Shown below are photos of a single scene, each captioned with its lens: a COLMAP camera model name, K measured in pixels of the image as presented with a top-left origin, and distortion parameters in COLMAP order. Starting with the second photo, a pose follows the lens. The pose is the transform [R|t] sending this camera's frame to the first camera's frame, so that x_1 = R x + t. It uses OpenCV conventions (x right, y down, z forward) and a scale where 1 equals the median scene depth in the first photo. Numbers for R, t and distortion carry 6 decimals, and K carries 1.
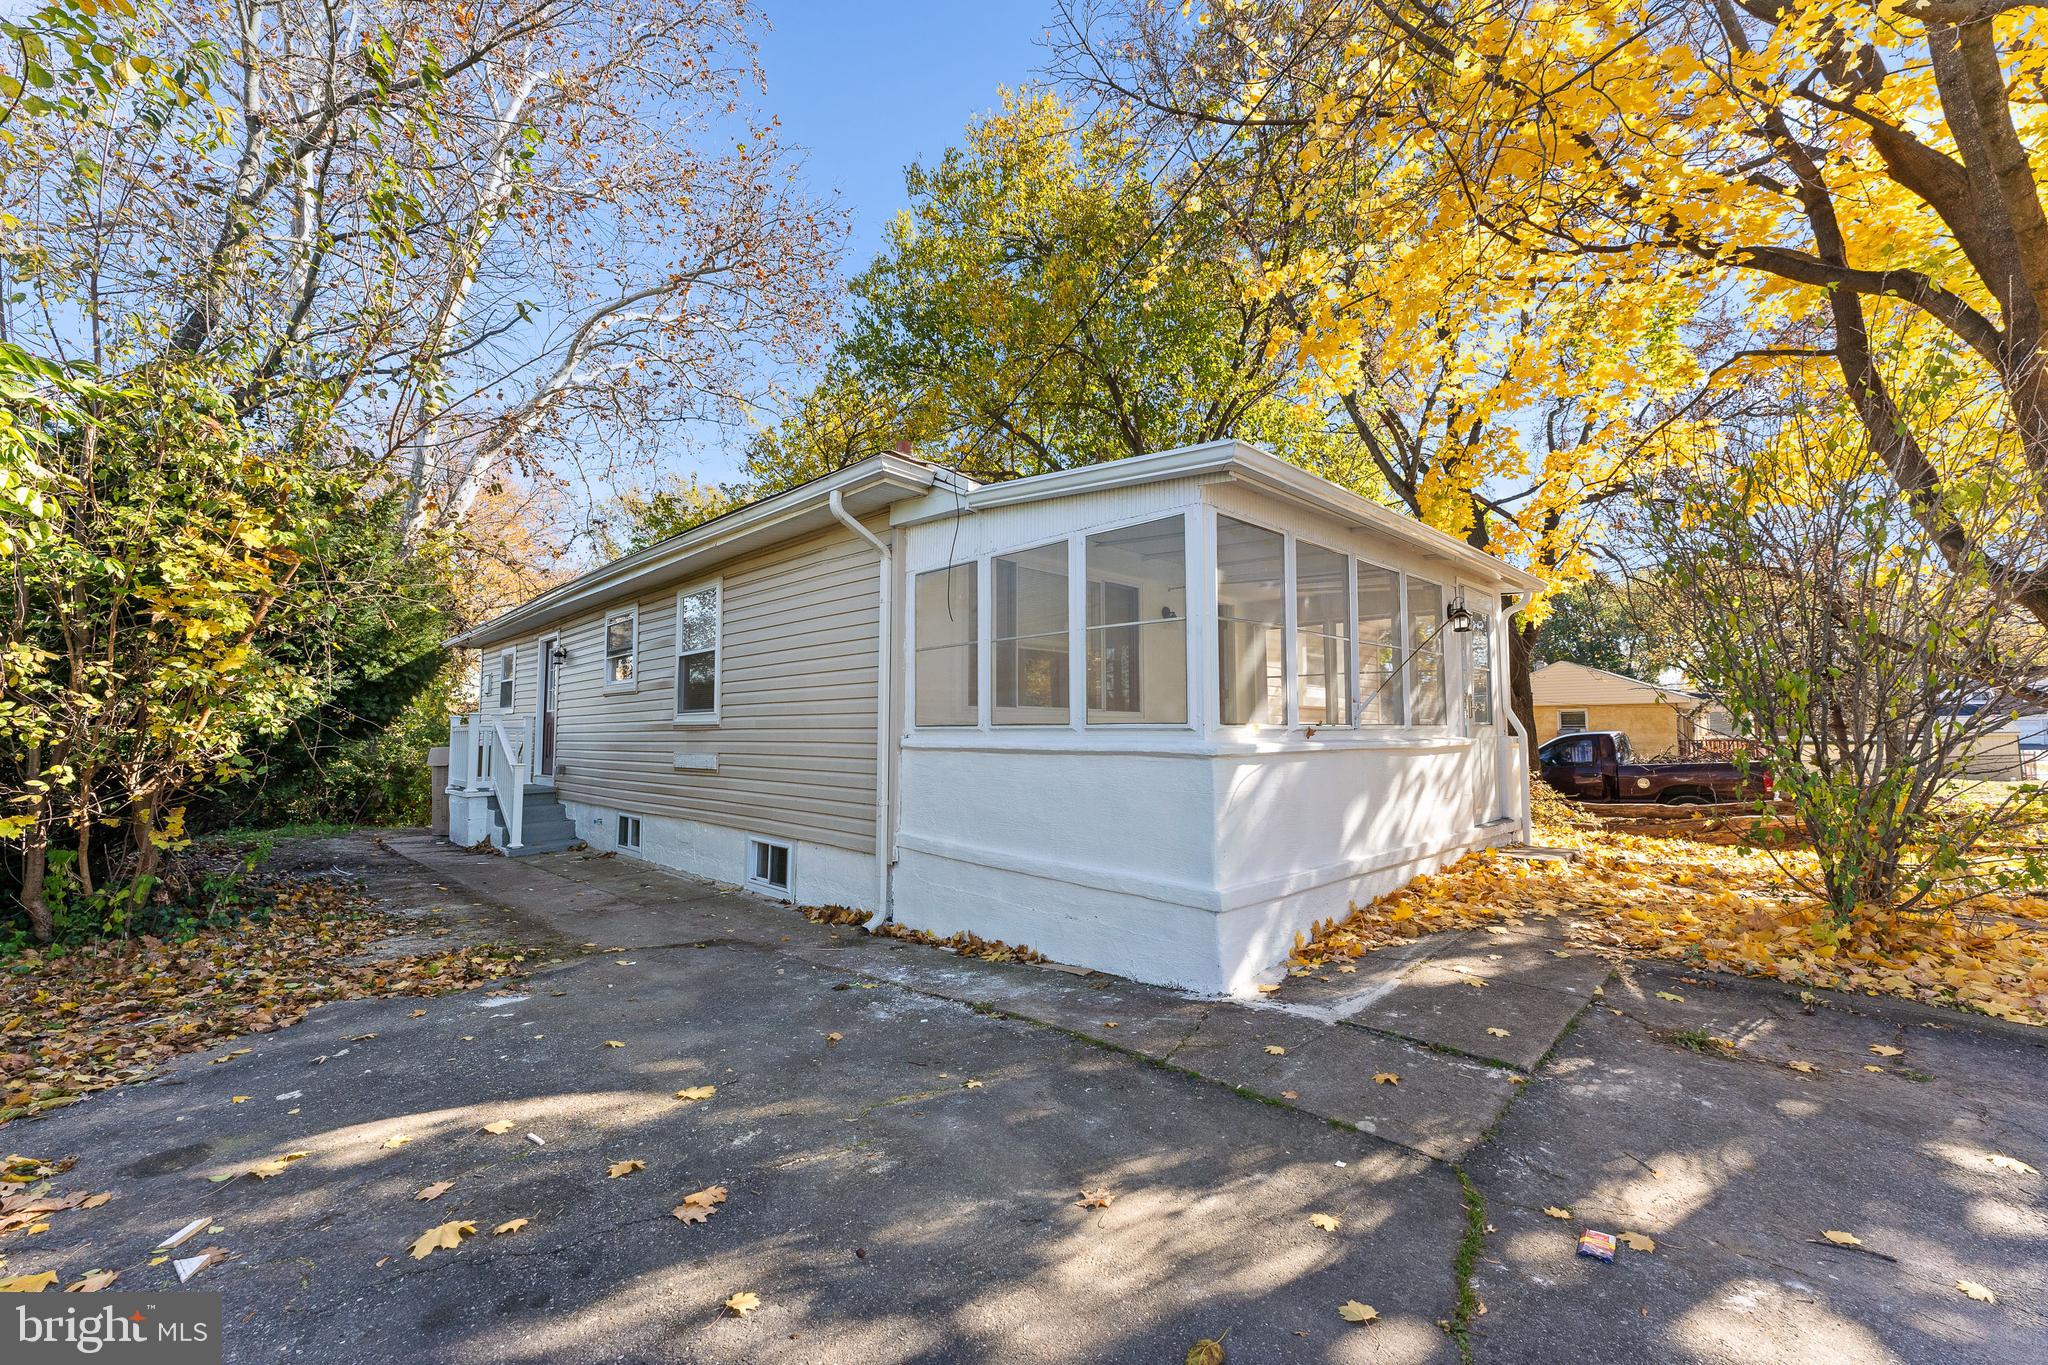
lens RADIAL K [[847.4, 0, 1020.6], [0, 847.4, 653.3], [0, 0, 1]] dist [0.001313, -0.000210]
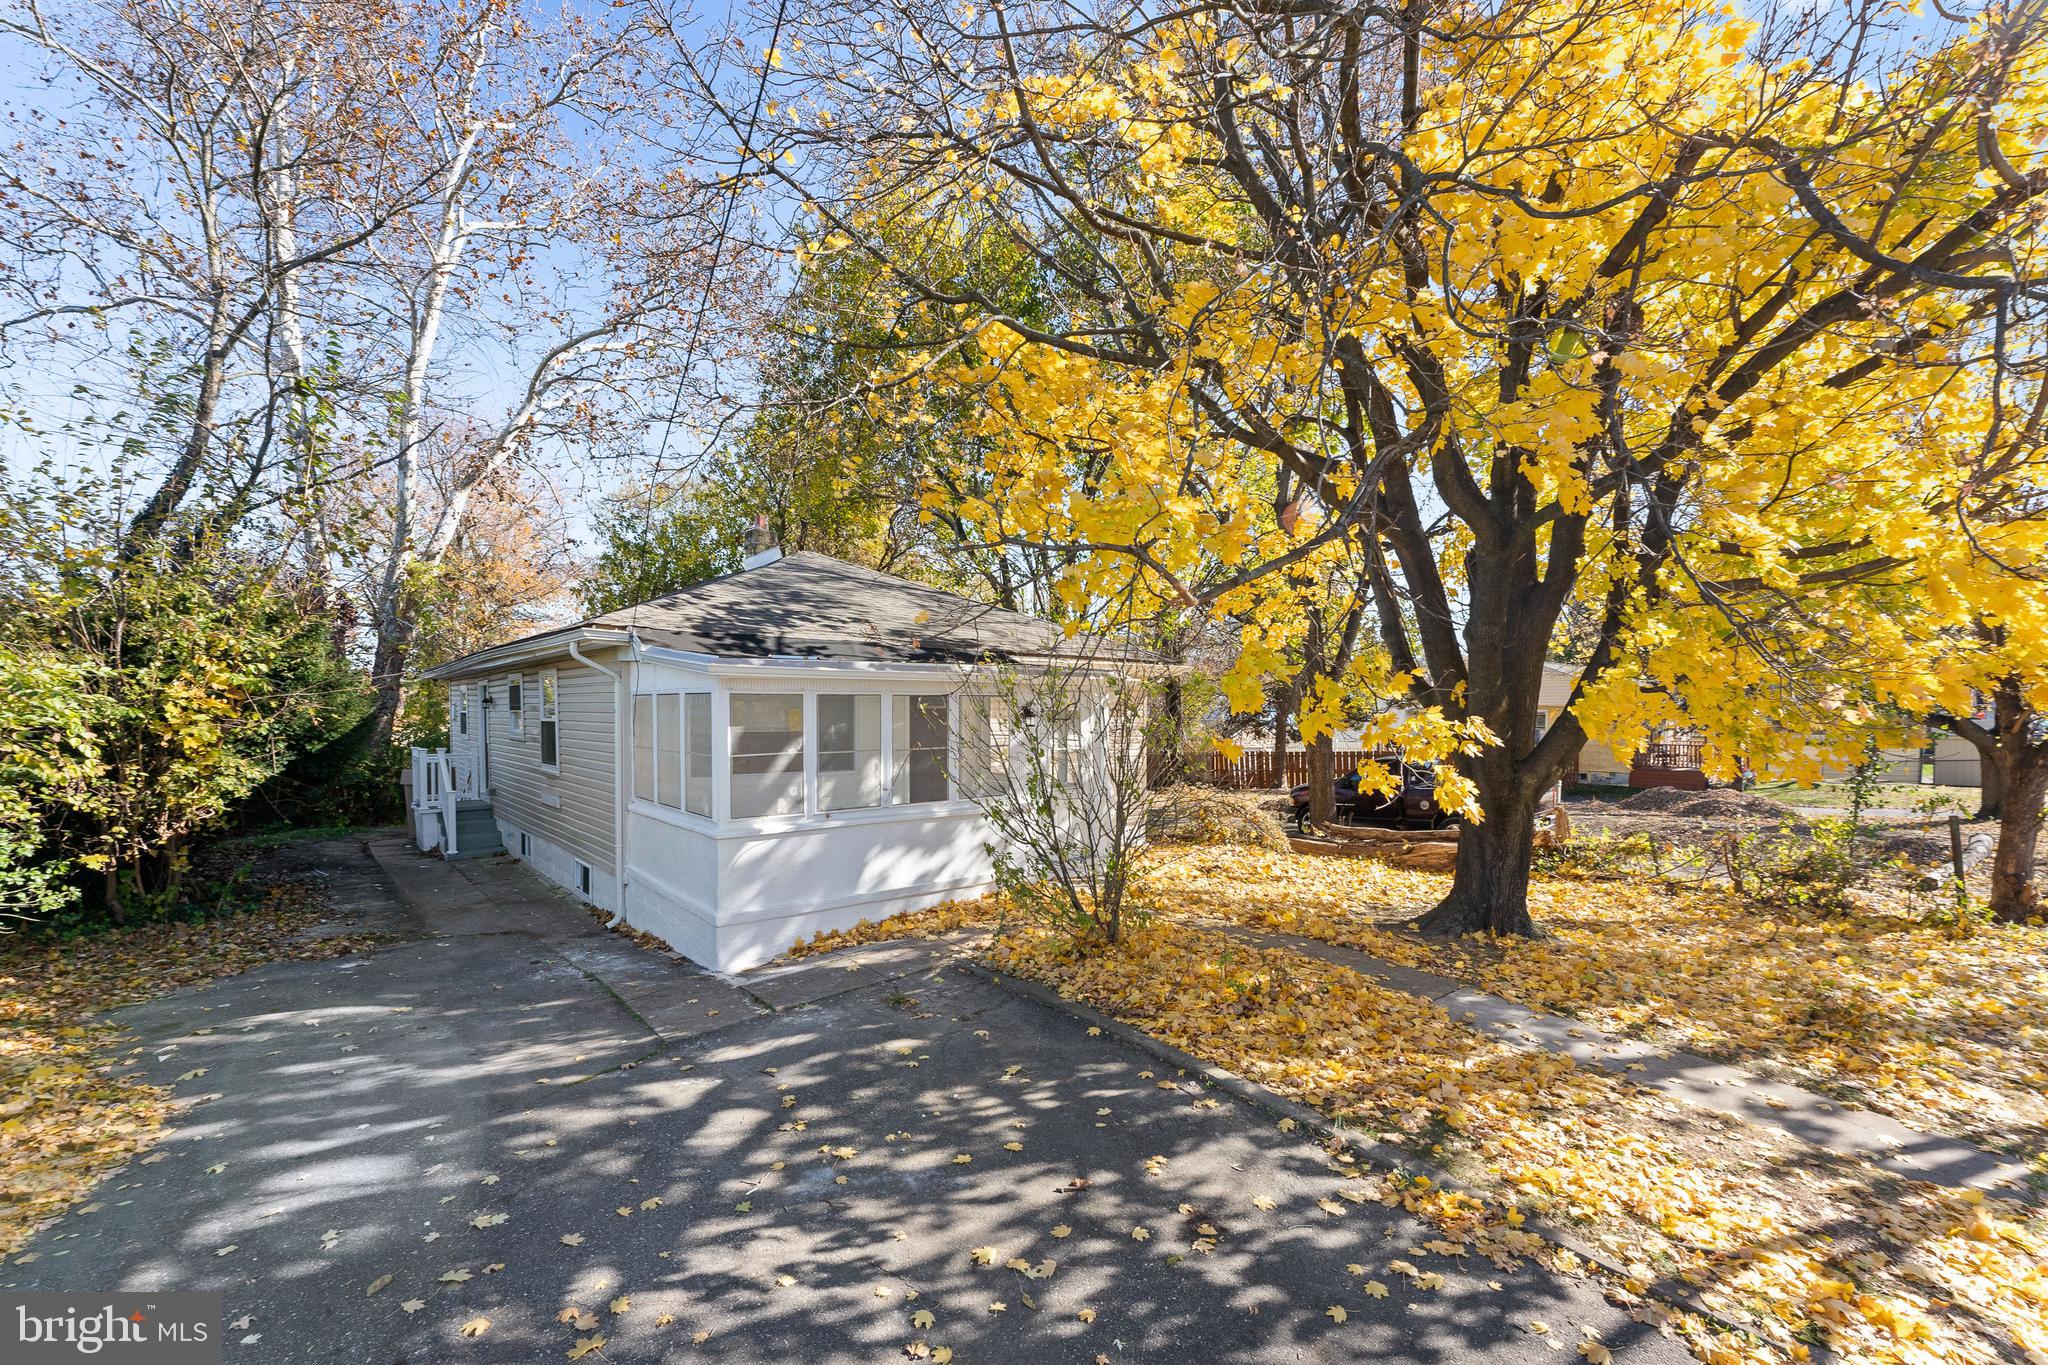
lens RADIAL K [[979.7, 0, 1025.4], [0, 979.7, 692.2], [0, 0, 1]] dist [0.034668, -0.000157]
pose [[0.991521, 0.002062, -0.129930, 0.840820], [0.010580, 0.995274, 0.096533, -0.276491], [0.129515, -0.097089, 0.986813, -0.661089]]
